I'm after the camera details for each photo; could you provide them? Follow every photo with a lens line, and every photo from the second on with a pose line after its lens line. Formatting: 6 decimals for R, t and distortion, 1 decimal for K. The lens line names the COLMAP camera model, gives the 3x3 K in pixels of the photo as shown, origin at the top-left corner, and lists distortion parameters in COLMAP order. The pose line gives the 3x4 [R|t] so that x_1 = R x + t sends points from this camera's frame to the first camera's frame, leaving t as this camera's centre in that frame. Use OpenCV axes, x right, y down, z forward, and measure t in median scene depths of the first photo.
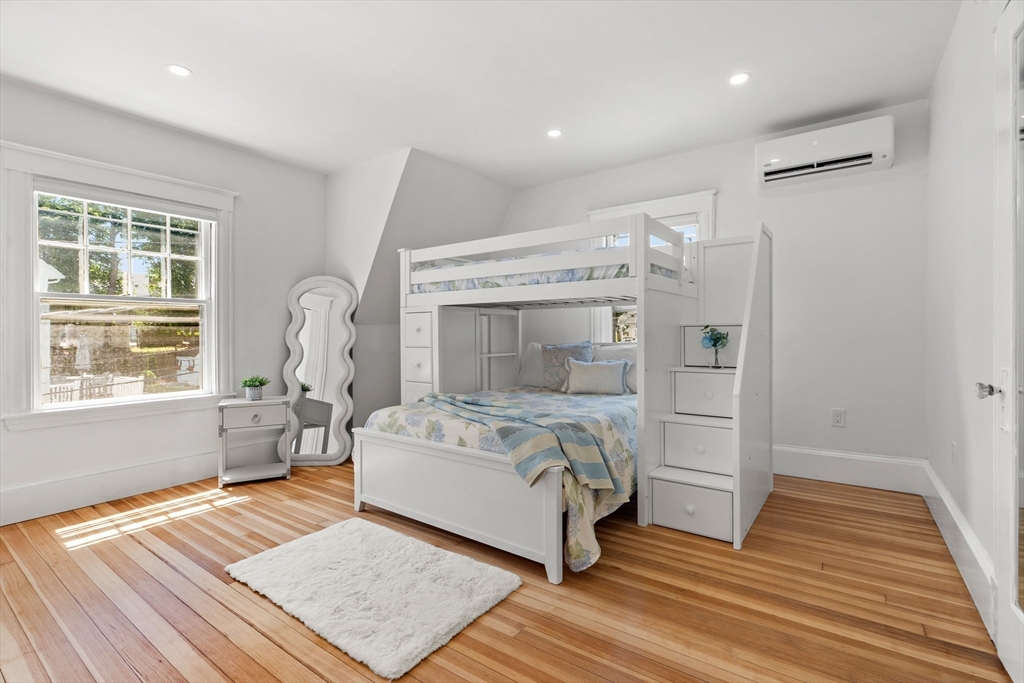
lens RADIAL K [[476.1, 0, 516.0], [0, 476.1, 335.9], [0, 0, 1]] dist [-0.004964, 0.003170]
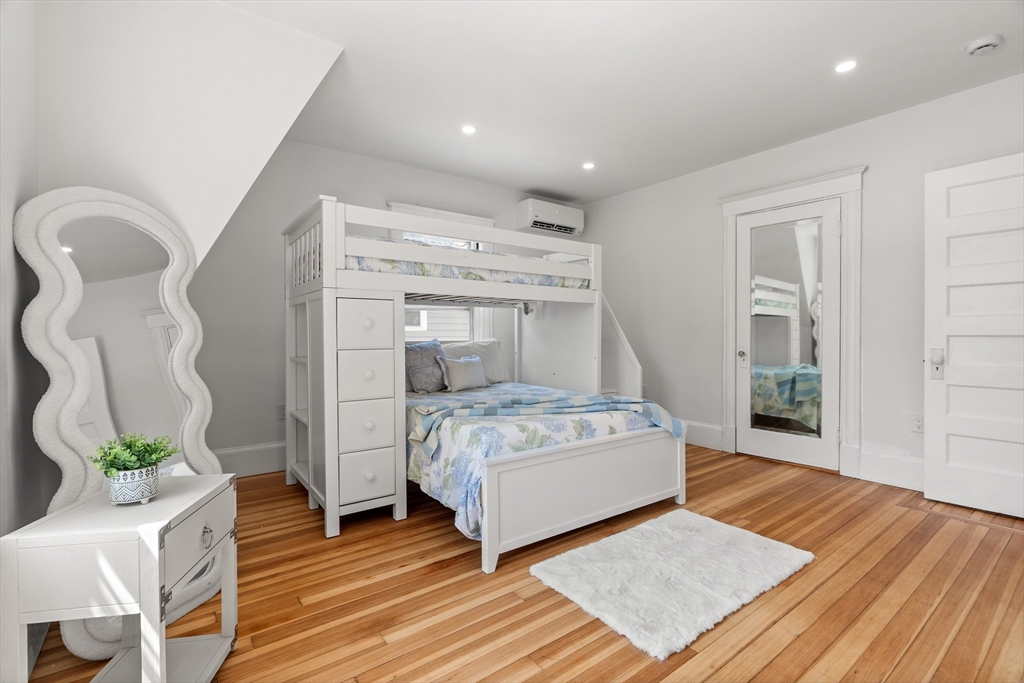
lens RADIAL K [[476.1, 0, 508.7], [0, 476.1, 340.1], [0, 0, 1]] dist [-0.004964, 0.003170]
pose [[0.291127, -0.005883, 0.956666, -1.065471], [0.004343, 0.999979, 0.004828, 0.010617], [-0.956675, 0.002749, 0.291146, 0.797478]]
